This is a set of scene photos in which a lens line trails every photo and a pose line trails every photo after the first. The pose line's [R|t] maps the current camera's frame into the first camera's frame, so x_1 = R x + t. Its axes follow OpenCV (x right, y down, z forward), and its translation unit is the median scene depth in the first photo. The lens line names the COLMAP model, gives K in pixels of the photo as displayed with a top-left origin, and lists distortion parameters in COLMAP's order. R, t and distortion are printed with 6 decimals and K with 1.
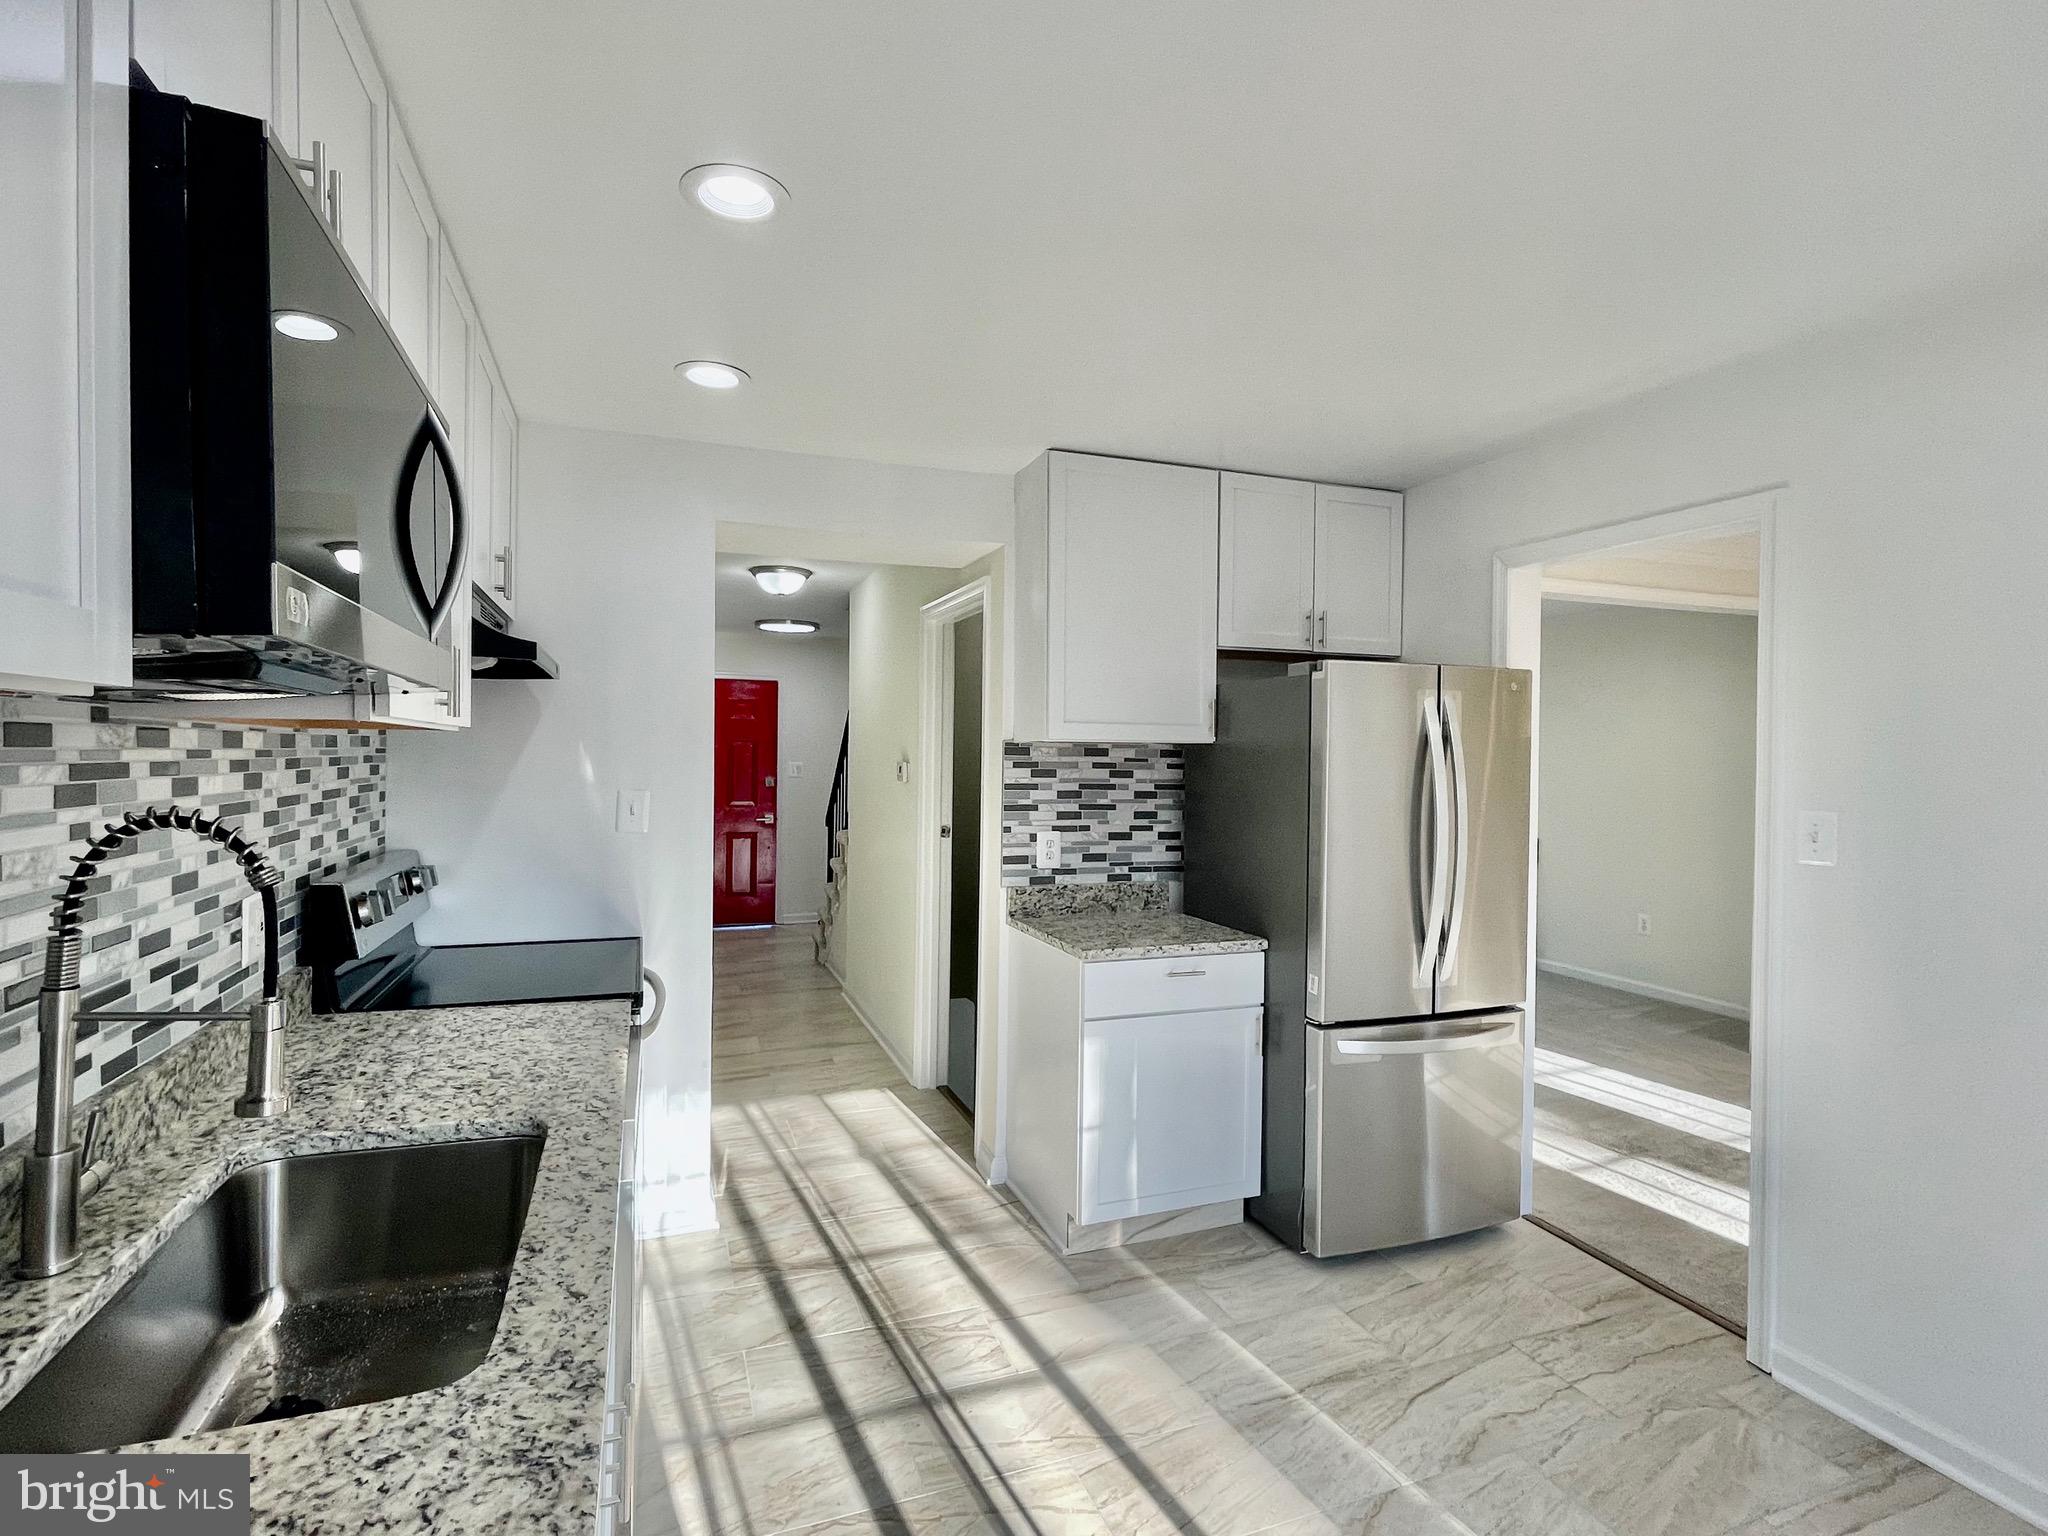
lens RADIAL K [[999.8, 0, 1015.5], [0, 999.8, 768.4], [0, 0, 1]] dist [0.000941, -0.000531]
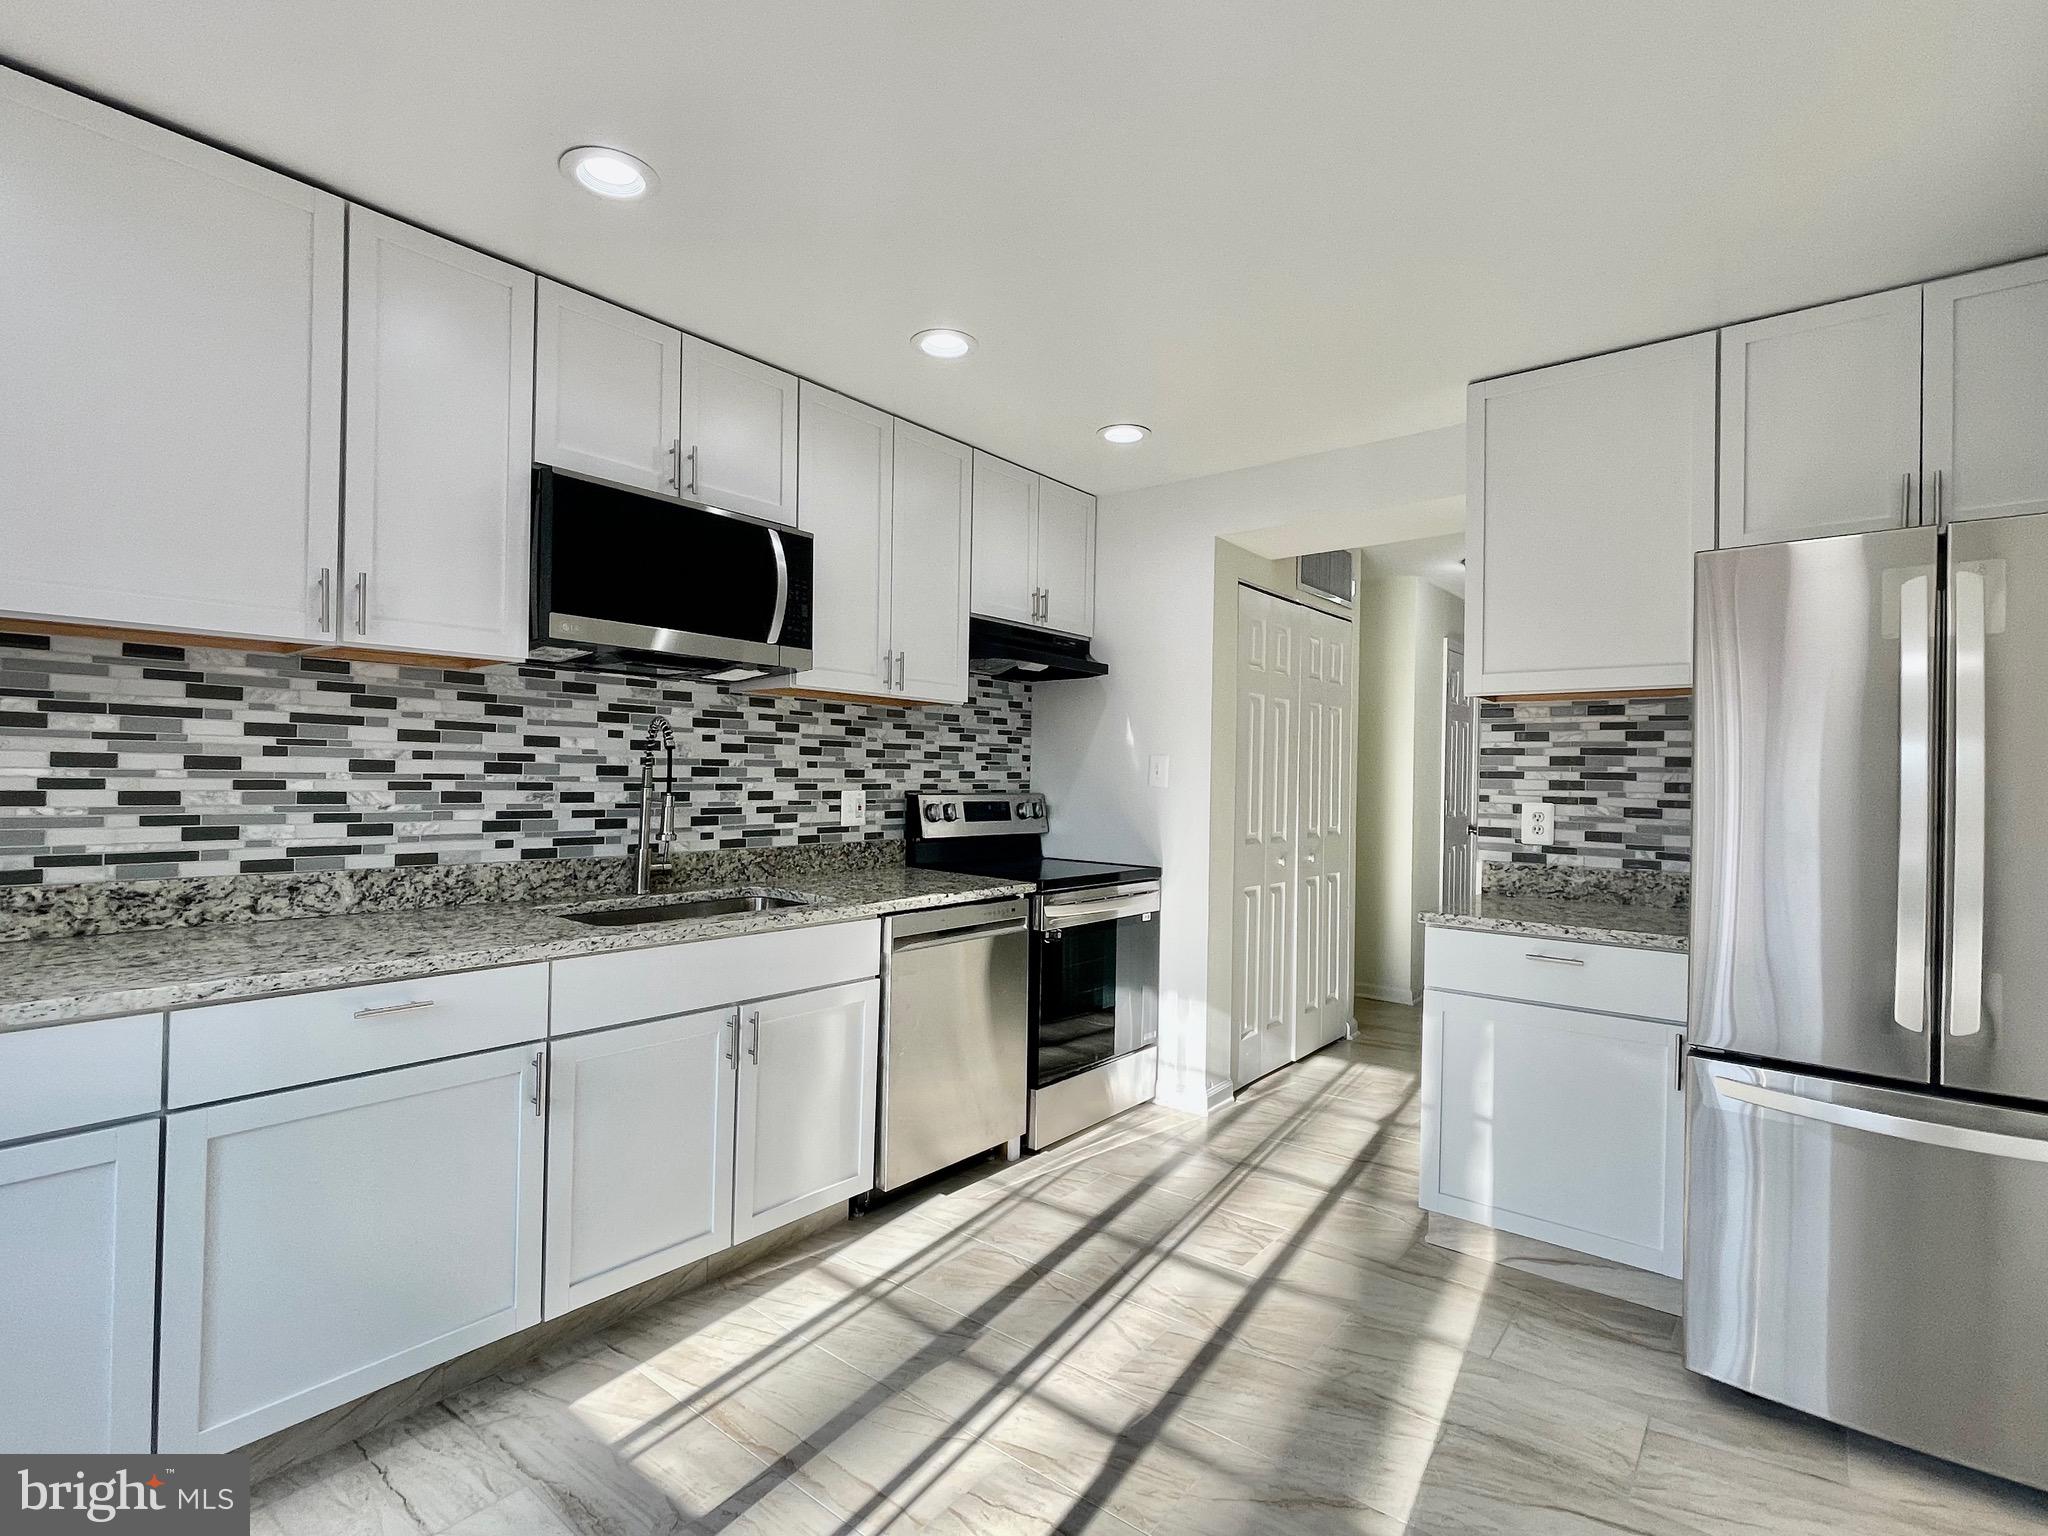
lens RADIAL K [[999.8, 0, 1015.5], [0, 999.8, 768.4], [0, 0, 1]] dist [0.000941, -0.000531]
pose [[0.509274, -0.007164, -0.860575, 0.562494], [-0.023659, 0.999471, -0.022321, 0.064327], [0.860279, 0.031728, 0.508835, 0.160589]]
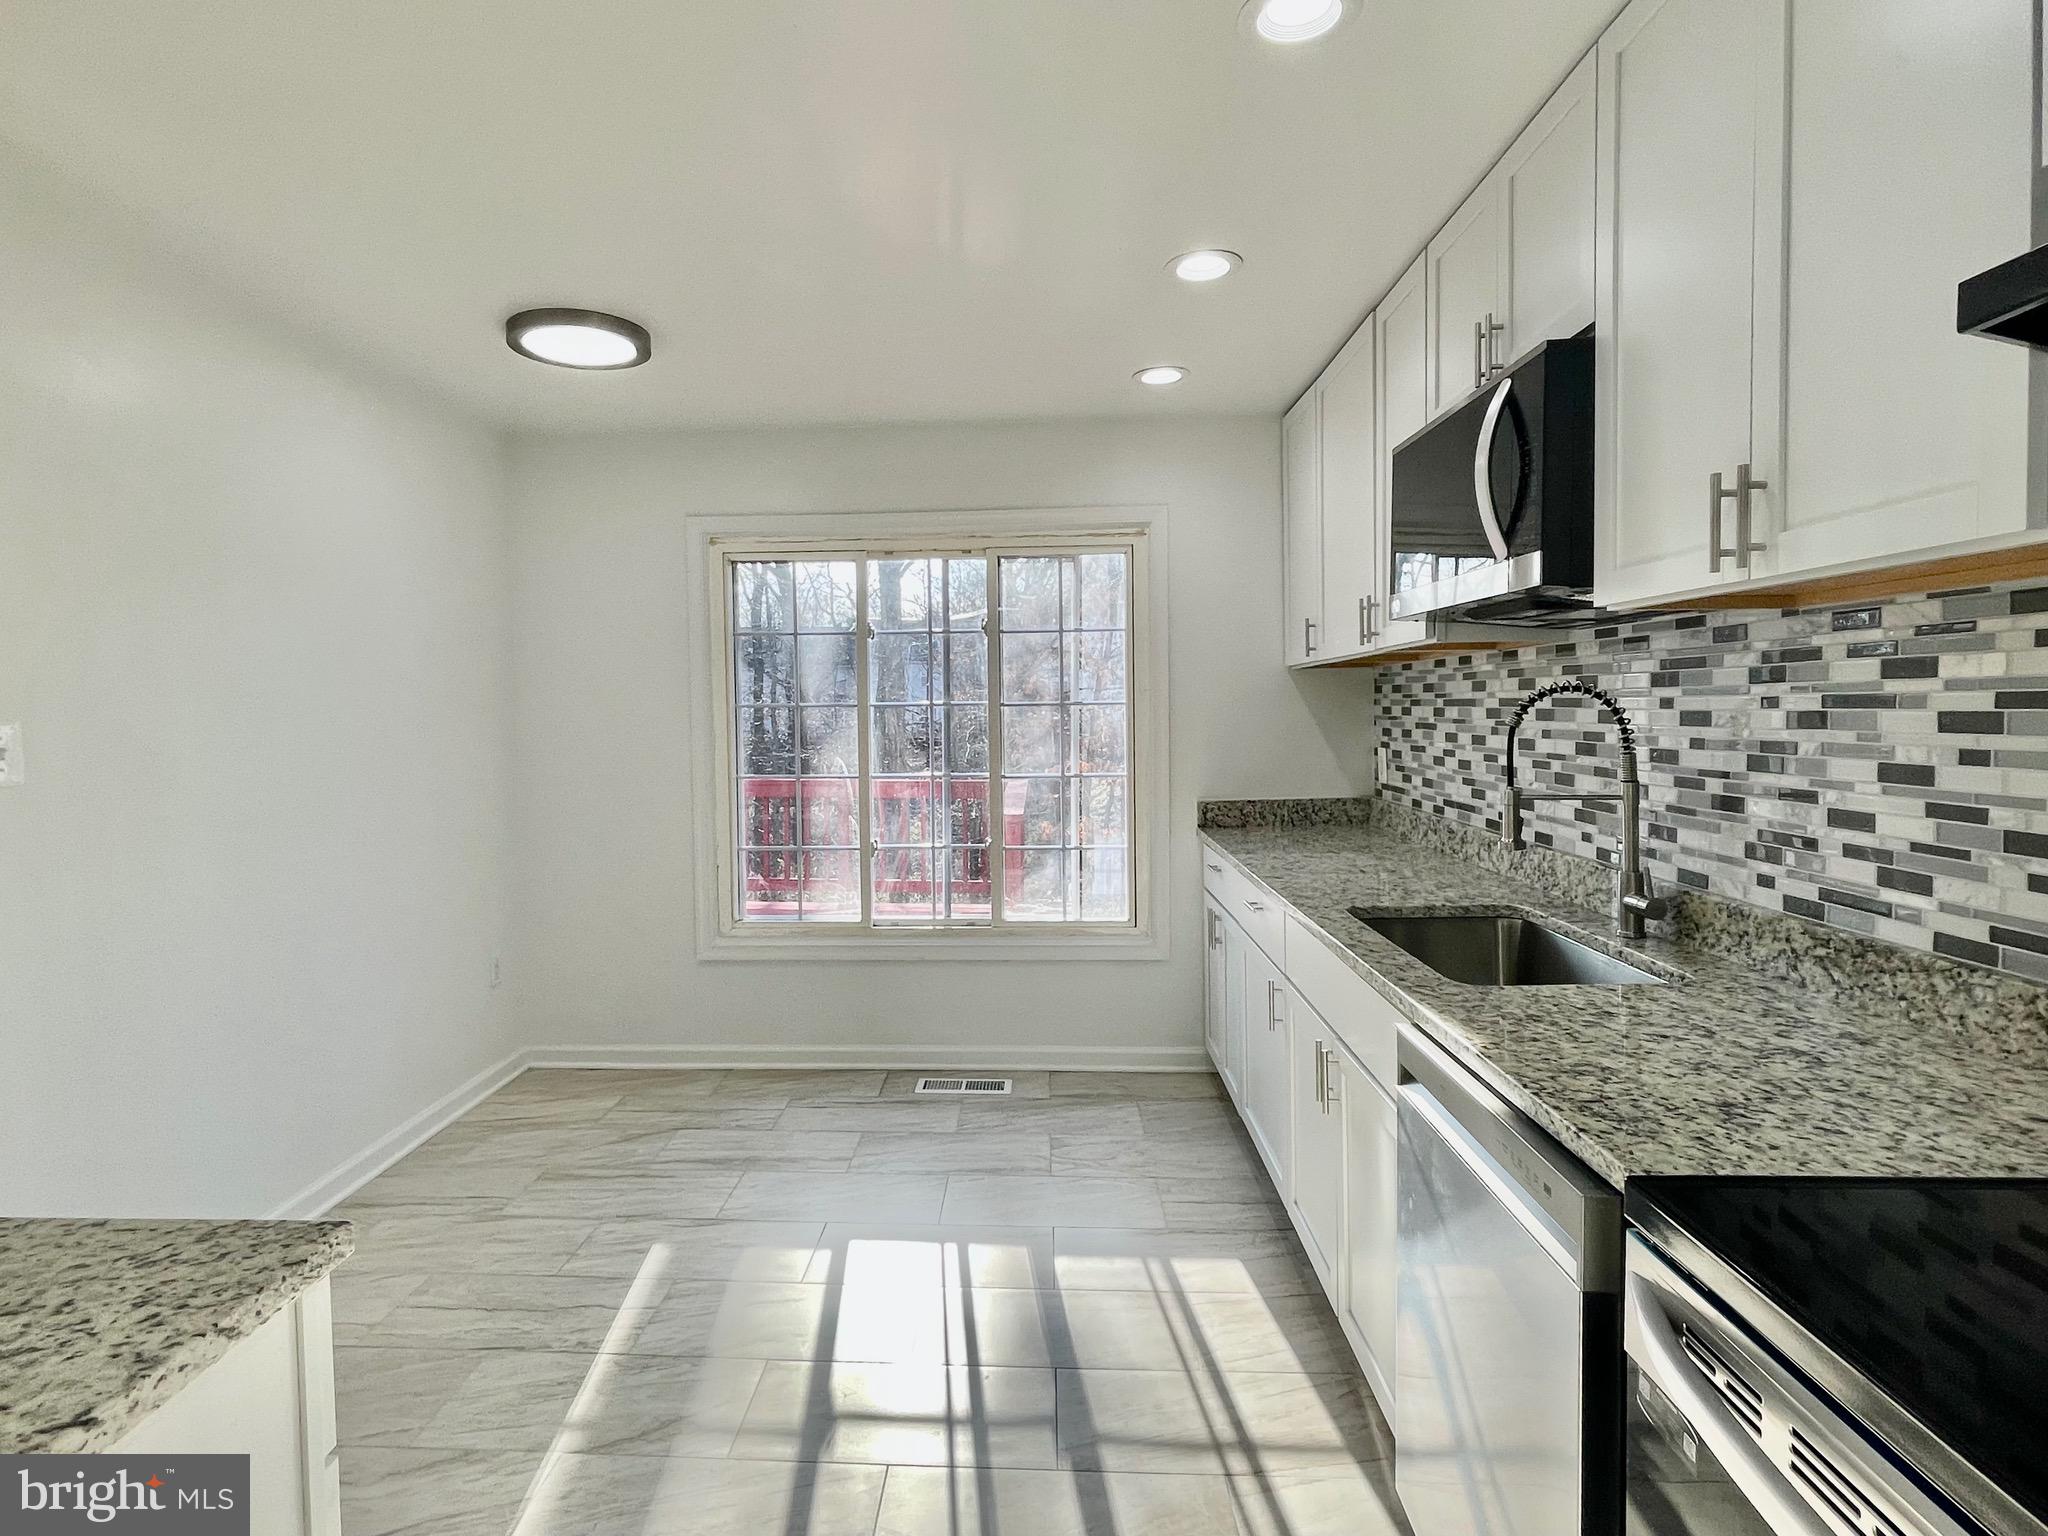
lens RADIAL K [[1077.4, 0, 998.1], [0, 1077.4, 746.5], [0, 0, 1]] dist [-0.000143, -0.000060]
pose [[-0.923400, -0.012859, 0.383623, -0.204319], [0.007888, 0.998592, 0.052461, 0.014560], [-0.383758, 0.051469, -0.921998, 1.011150]]
